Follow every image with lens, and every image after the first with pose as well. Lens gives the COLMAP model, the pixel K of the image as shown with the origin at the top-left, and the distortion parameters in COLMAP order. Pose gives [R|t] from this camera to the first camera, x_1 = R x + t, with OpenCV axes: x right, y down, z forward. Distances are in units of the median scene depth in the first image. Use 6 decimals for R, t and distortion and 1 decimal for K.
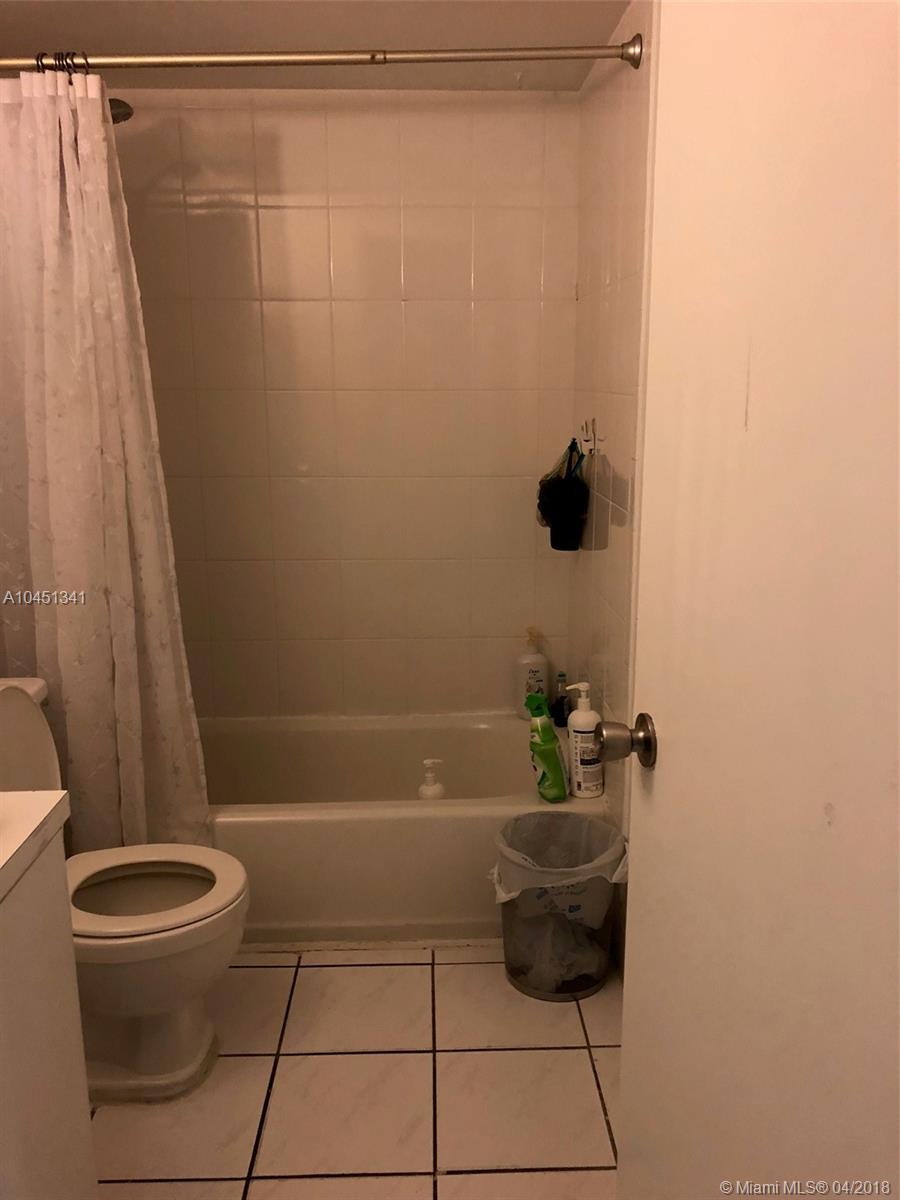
lens RADIAL K [[981.9, 0, 446.5], [0, 981.9, 598.5], [0, 0, 1]] dist [0.030522, -0.027927]
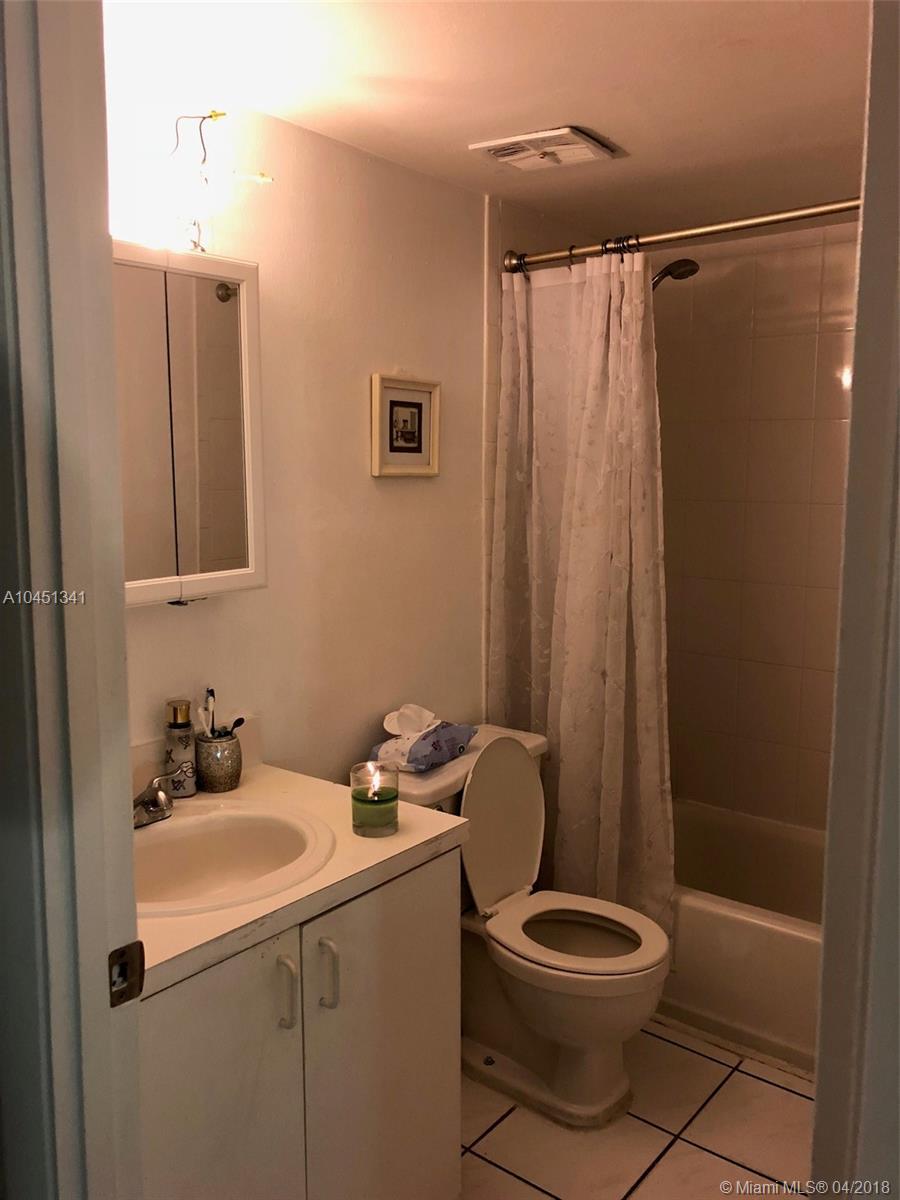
lens RADIAL K [[981.9, 0, 446.5], [0, 981.9, 598.5], [0, 0, 1]] dist [0.030522, -0.027927]
pose [[0.773674, 0.096813, -0.626144, 0.248655], [-0.151635, 0.987830, -0.034627, -0.028366], [0.615171, 0.121735, 0.778938, -0.038500]]
